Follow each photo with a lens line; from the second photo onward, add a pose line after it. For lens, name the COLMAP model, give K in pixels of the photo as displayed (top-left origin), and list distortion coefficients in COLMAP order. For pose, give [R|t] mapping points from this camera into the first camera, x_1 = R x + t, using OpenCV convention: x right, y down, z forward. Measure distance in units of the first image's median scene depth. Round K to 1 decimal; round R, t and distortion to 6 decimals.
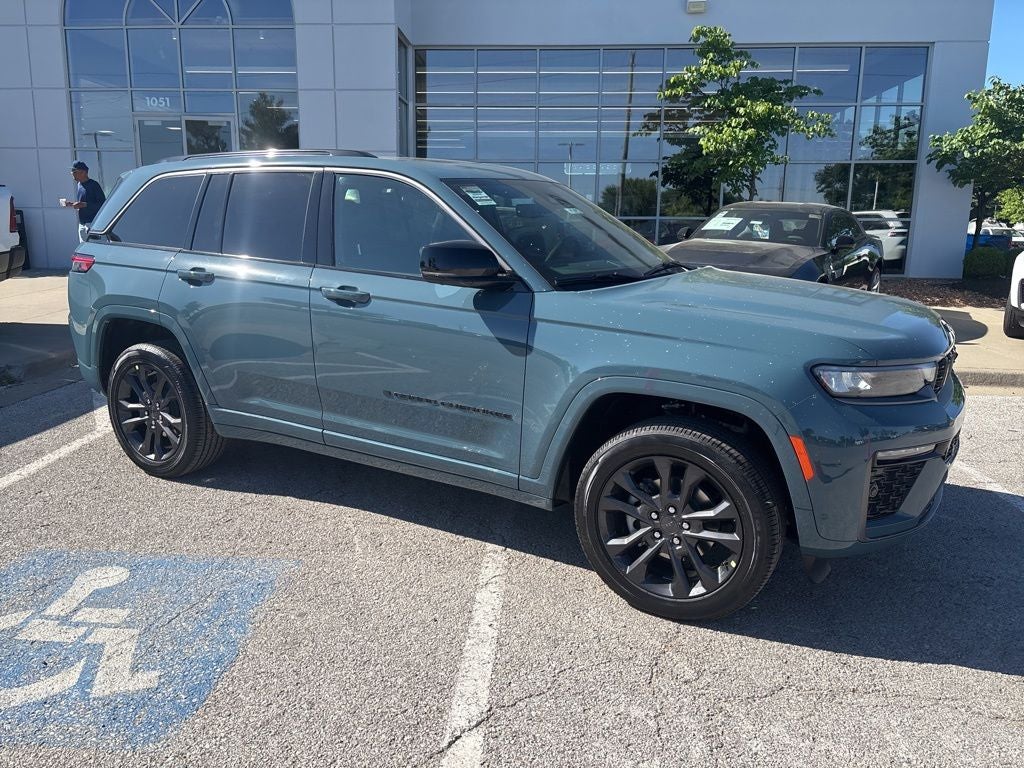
lens RADIAL K [[779.2, 0, 509.2], [0, 779.2, 390.6], [0, 0, 1]] dist [0.046915, -0.056078]
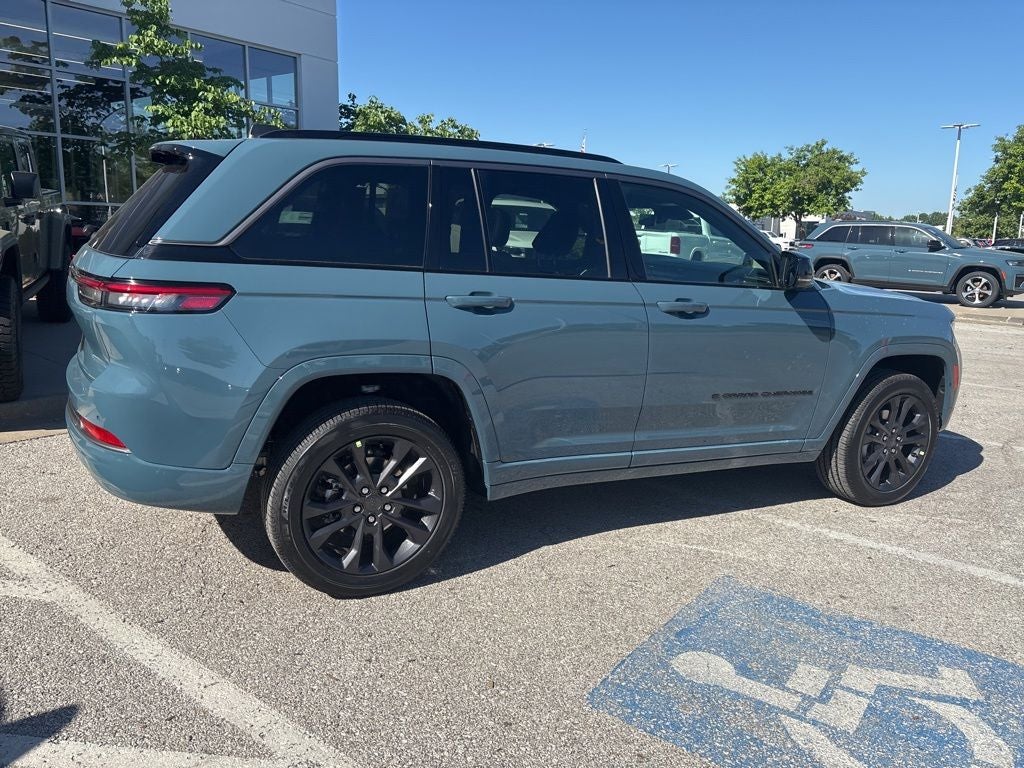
lens RADIAL K [[779.2, 0, 509.0], [0, 779.2, 378.3], [0, 0, 1]] dist [0.046915, -0.056078]
pose [[0.547080, -0.155996, 0.822416, -1.128040], [0.150753, 0.984779, 0.086511, -0.148026], [-0.823394, 0.076653, 0.562270, 0.607961]]
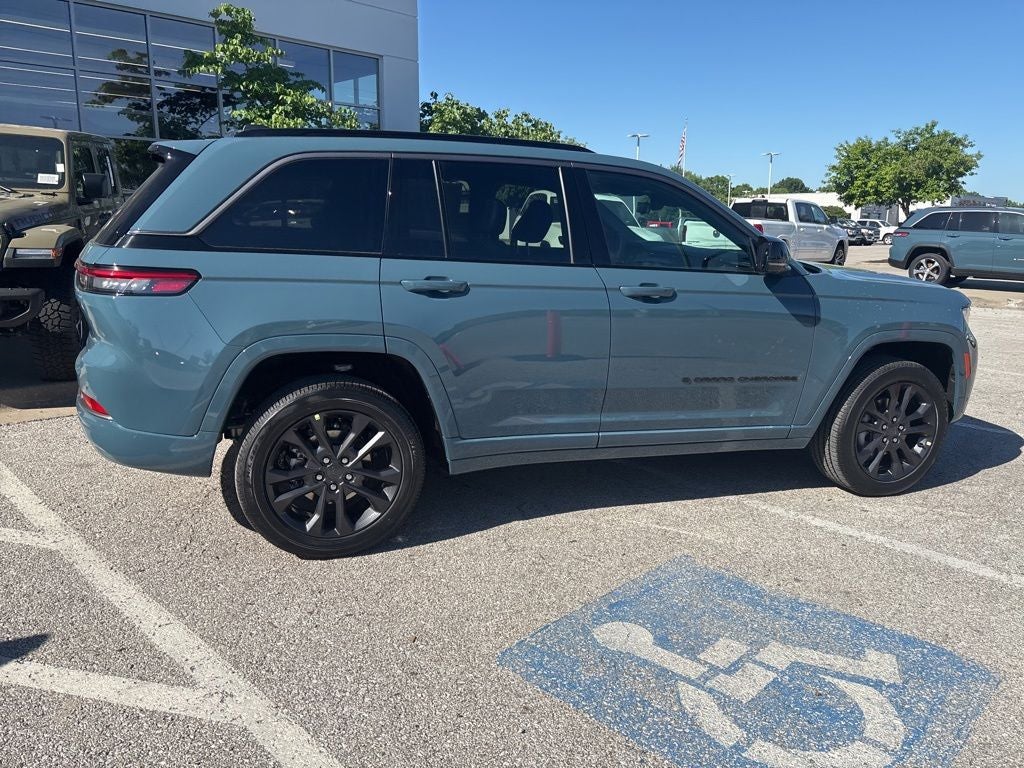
lens RADIAL K [[779.2, 0, 508.1], [0, 779.2, 377.9], [0, 0, 1]] dist [0.046915, -0.056078]
pose [[0.651396, -0.154808, 0.742777, -1.065590], [0.150495, 0.985875, 0.073494, -0.110386], [-0.743663, 0.063911, 0.665493, 0.451126]]
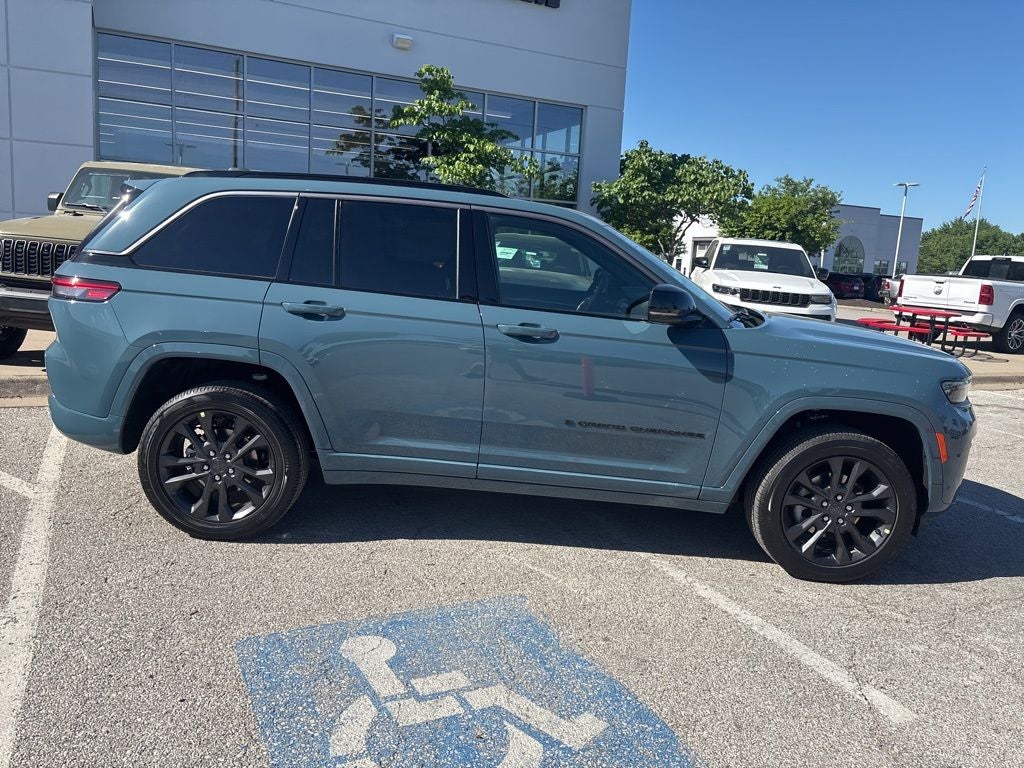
lens RADIAL K [[779.2, 0, 509.3], [0, 779.2, 376.7], [0, 0, 1]] dist [0.046915, -0.056078]
pose [[0.863919, -0.040921, 0.501966, -0.729065], [0.056608, 0.998268, -0.016046, -0.045422], [-0.500439, 0.042278, 0.864739, 0.115329]]
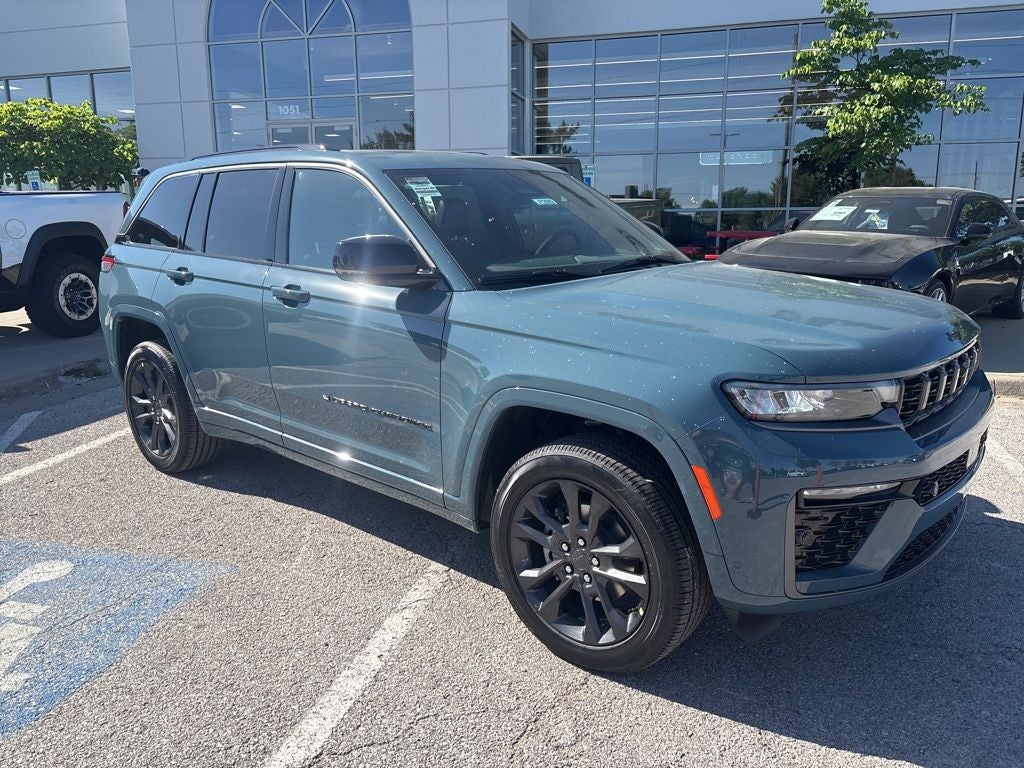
lens RADIAL K [[779.2, 0, 506.7], [0, 779.2, 392.0], [0, 0, 1]] dist [0.046915, -0.056078]
pose [[0.978832, 0.024831, -0.203151, 0.240715], [-0.023749, 0.999688, 0.007763, -0.015445], [0.203281, -0.002775, 0.979117, 0.107550]]
